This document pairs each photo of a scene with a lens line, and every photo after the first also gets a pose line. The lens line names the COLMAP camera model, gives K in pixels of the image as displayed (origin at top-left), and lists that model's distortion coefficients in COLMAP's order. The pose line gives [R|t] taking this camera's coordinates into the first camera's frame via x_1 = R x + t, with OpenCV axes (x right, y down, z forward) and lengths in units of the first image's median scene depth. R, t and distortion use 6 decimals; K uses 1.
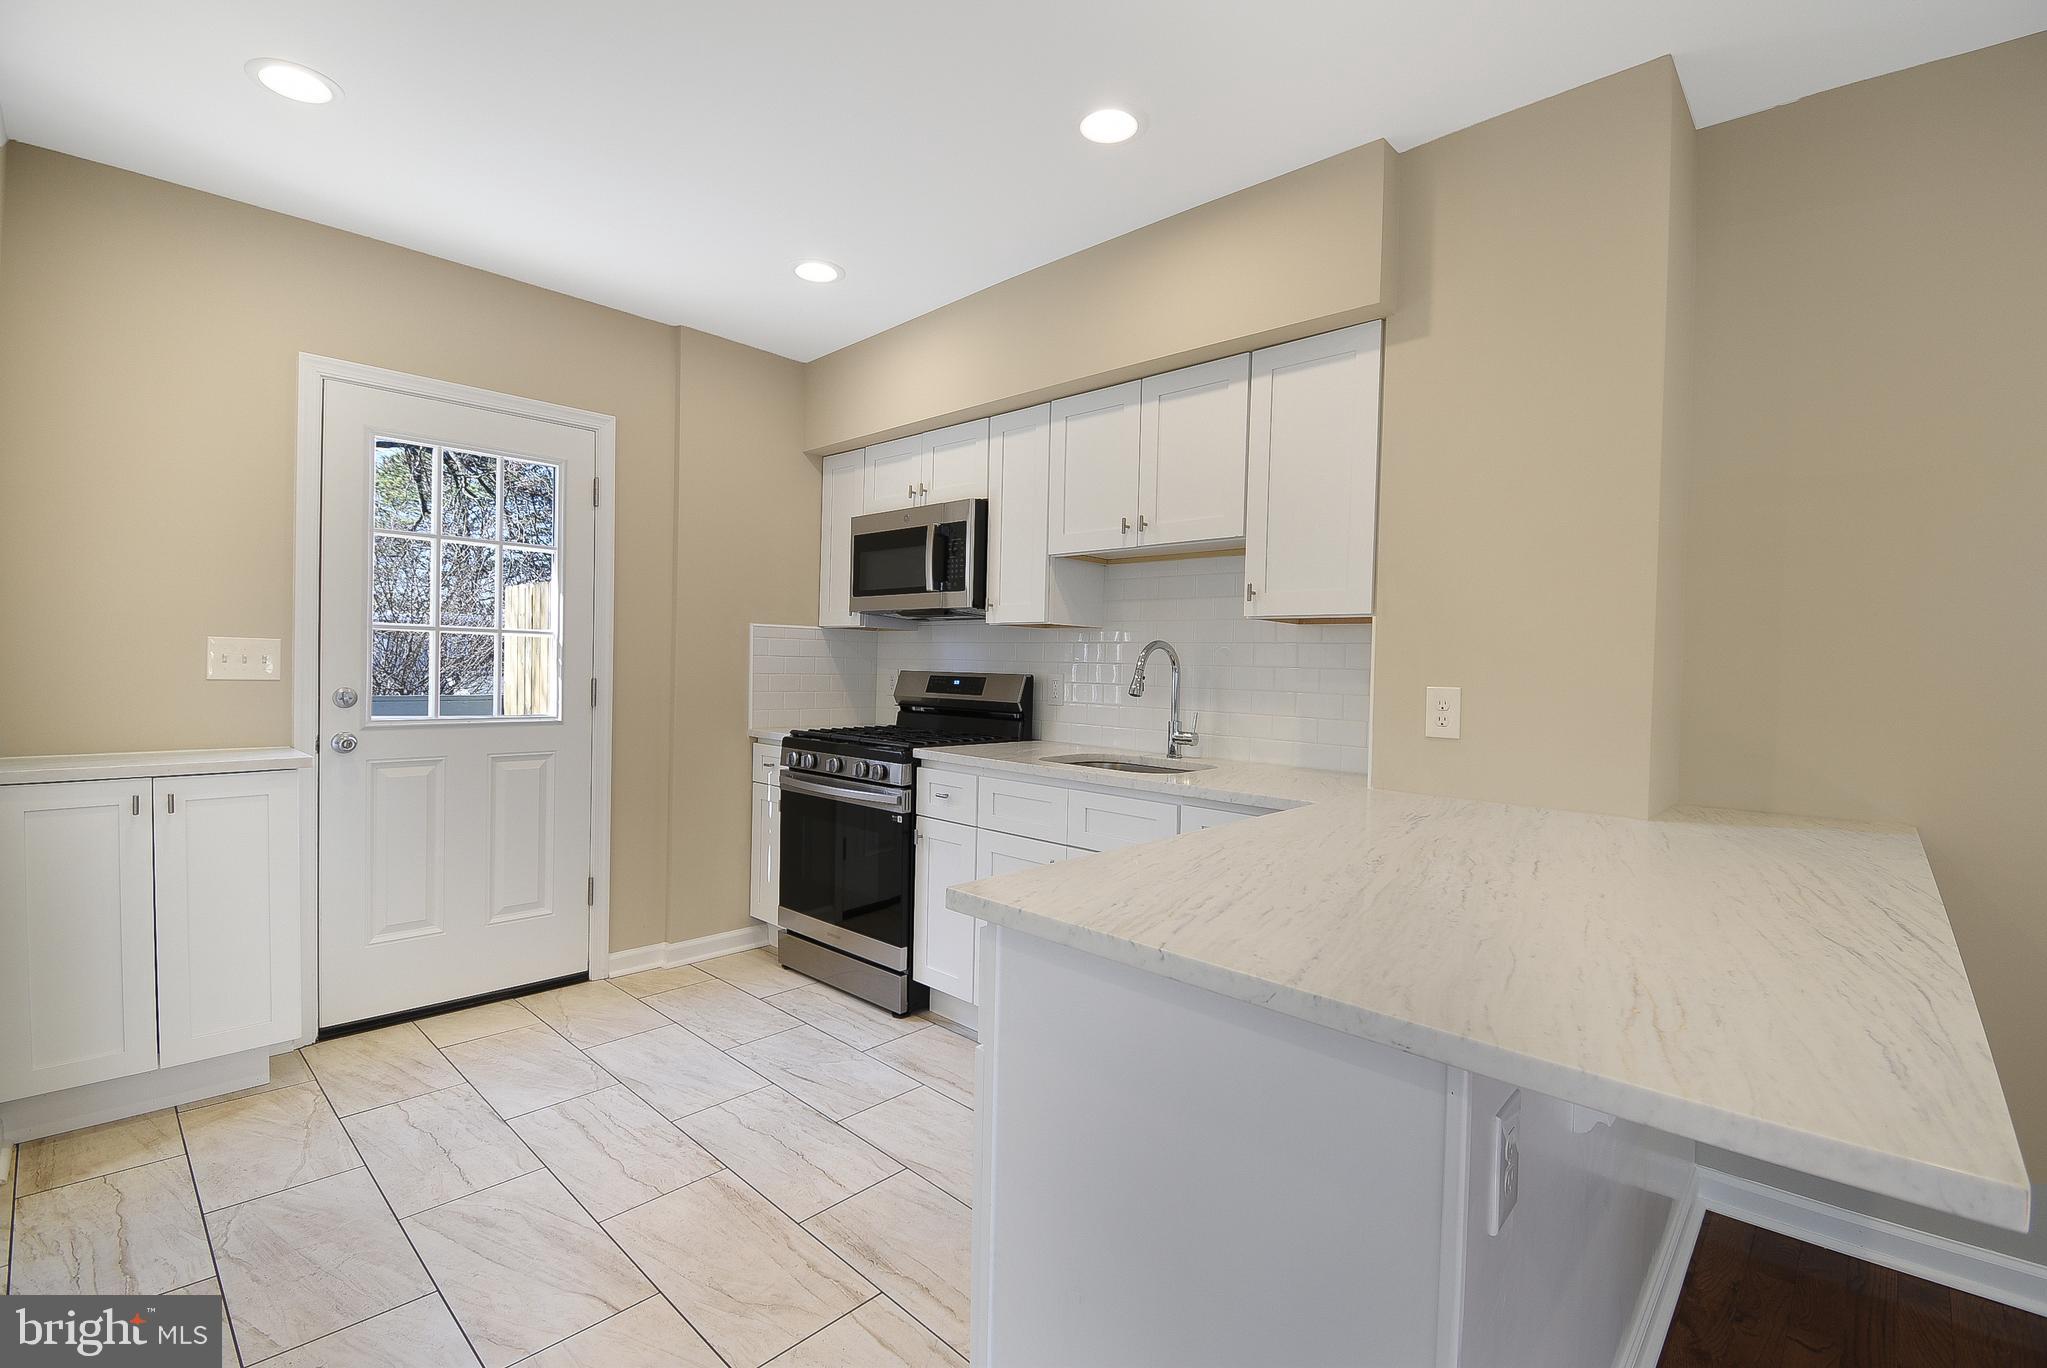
lens RADIAL K [[919.6, 0, 1025.7], [0, 919.6, 674.8], [0, 0, 1]] dist [-0.007853, -0.000290]
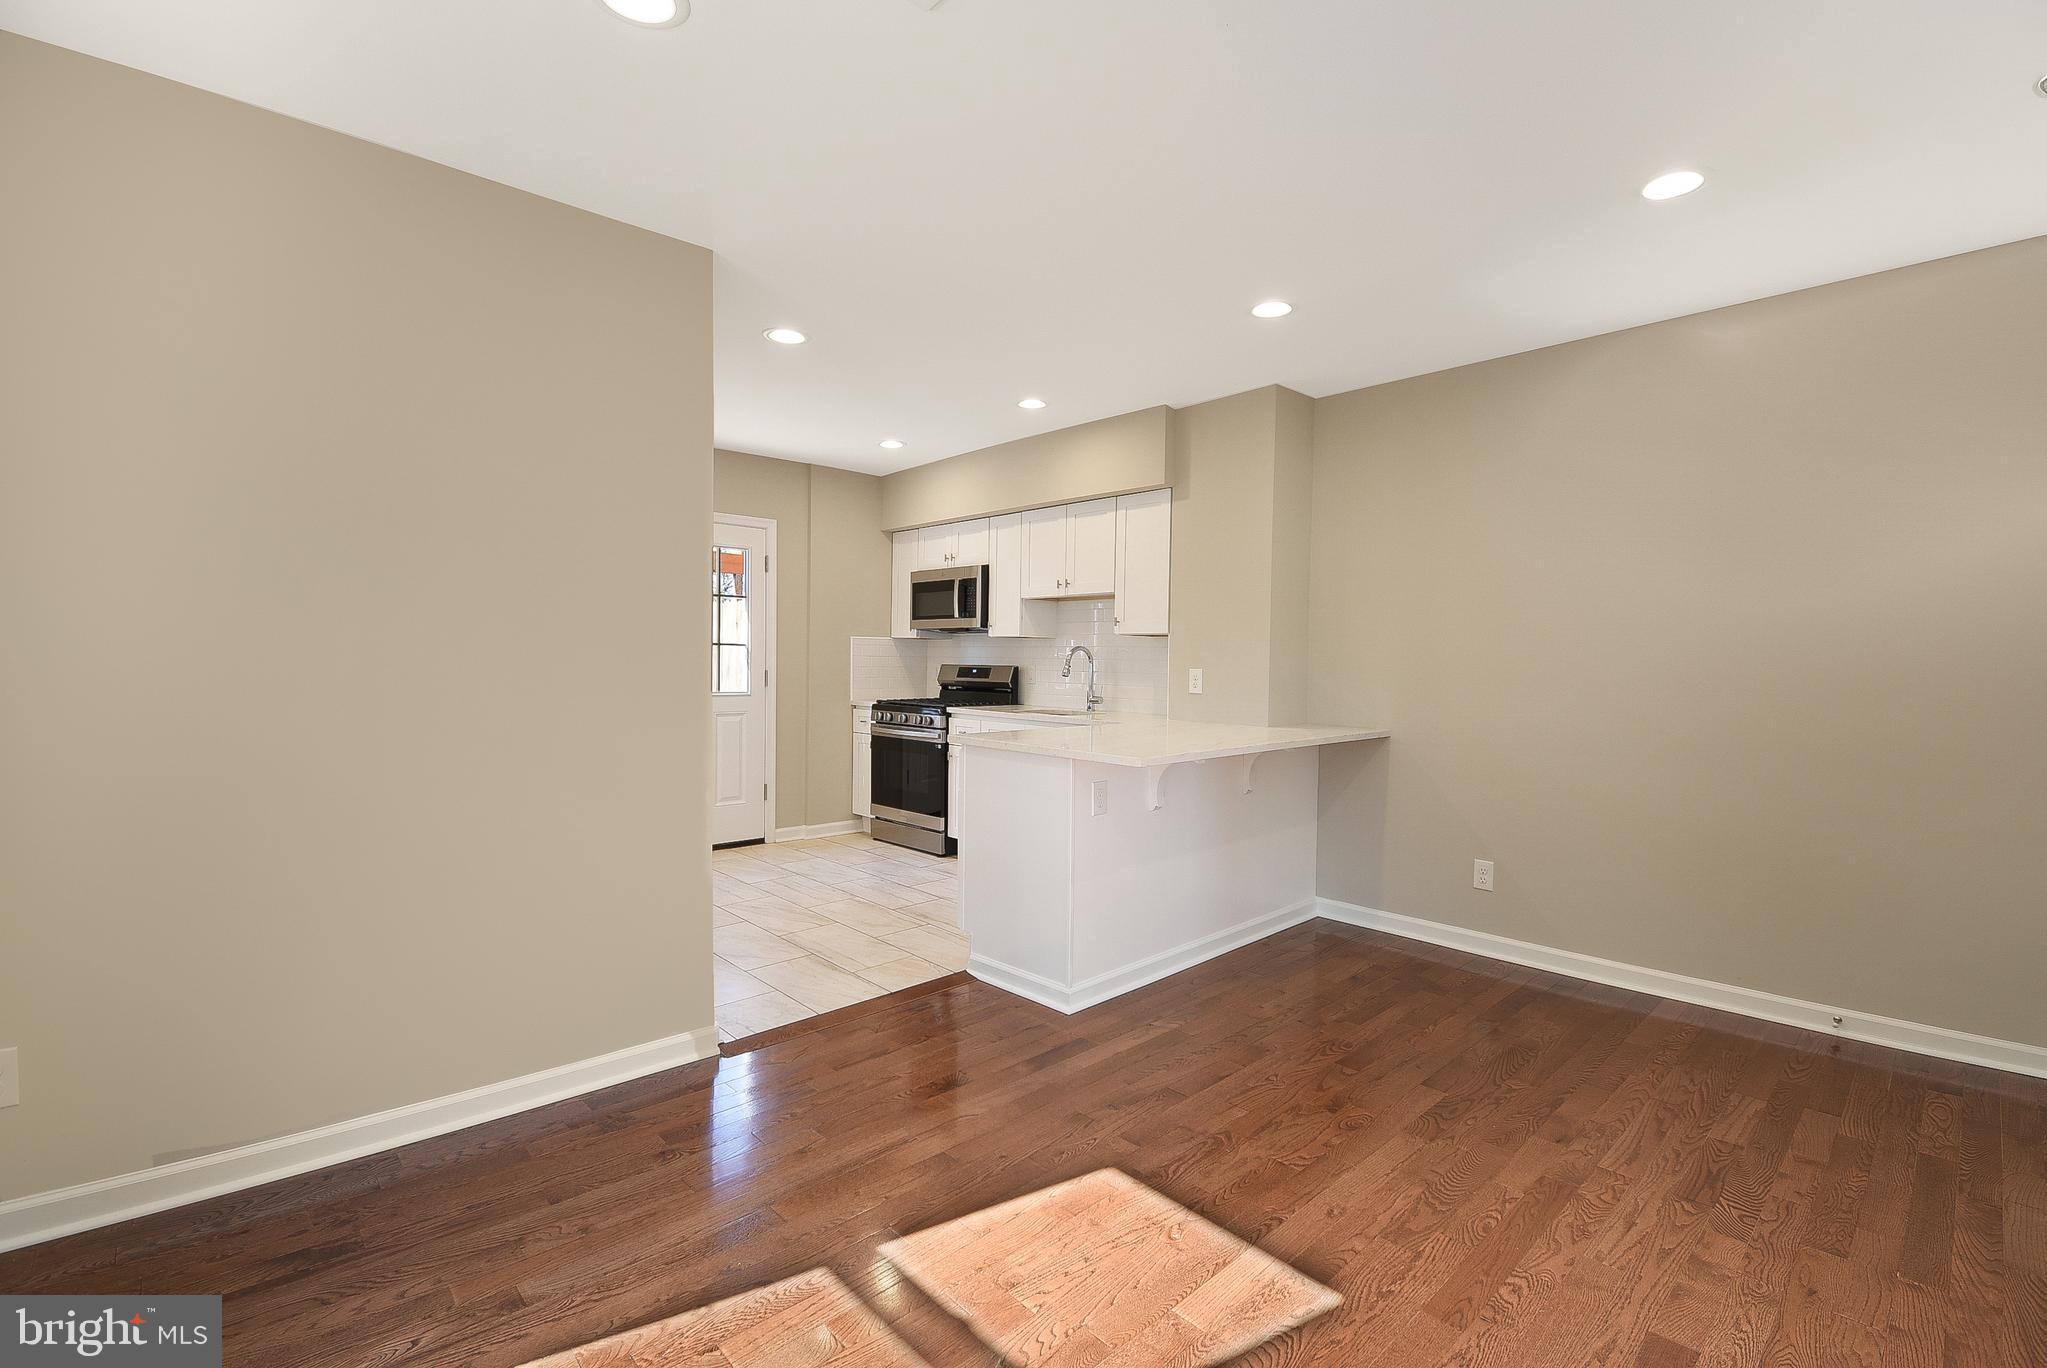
lens RADIAL K [[919.6, 0, 1015.0], [0, 919.6, 663.2], [0, 0, 1]] dist [-0.007853, -0.000290]
pose [[0.997583, -0.010160, -0.068740, 0.123661], [0.009761, 0.999934, -0.006130, 0.005784], [0.068797, 0.005444, 0.997616, -0.717375]]
